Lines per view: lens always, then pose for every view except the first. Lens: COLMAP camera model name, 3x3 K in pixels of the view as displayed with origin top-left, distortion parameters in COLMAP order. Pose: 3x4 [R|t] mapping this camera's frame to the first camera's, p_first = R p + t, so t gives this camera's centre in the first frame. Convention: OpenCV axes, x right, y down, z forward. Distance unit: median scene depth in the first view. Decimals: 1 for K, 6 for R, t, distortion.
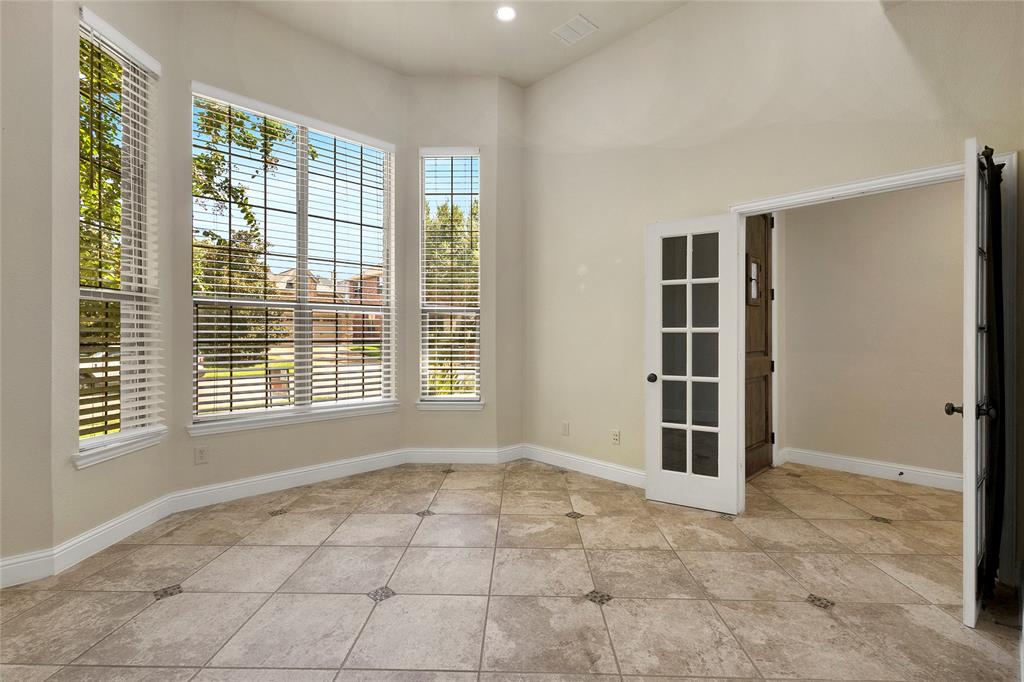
lens RADIAL K [[484.5, 0, 512.8], [0, 484.5, 335.0], [0, 0, 1]] dist [0.009711, -0.003313]
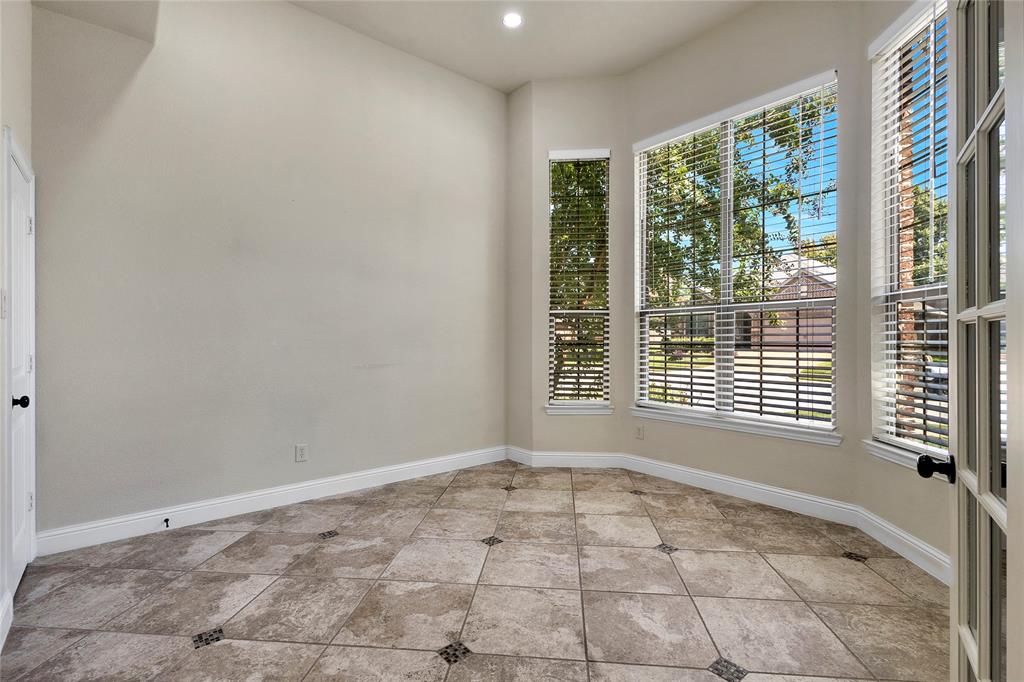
lens RADIAL K [[484.5, 0, 514.1], [0, 484.5, 343.4], [0, 0, 1]] dist [0.009711, -0.003313]
pose [[-0.090036, 0.005743, -0.995922, 0.675306], [0.001630, 0.999983, 0.005619, 0.005721], [0.995937, -0.001118, -0.090044, 0.802725]]
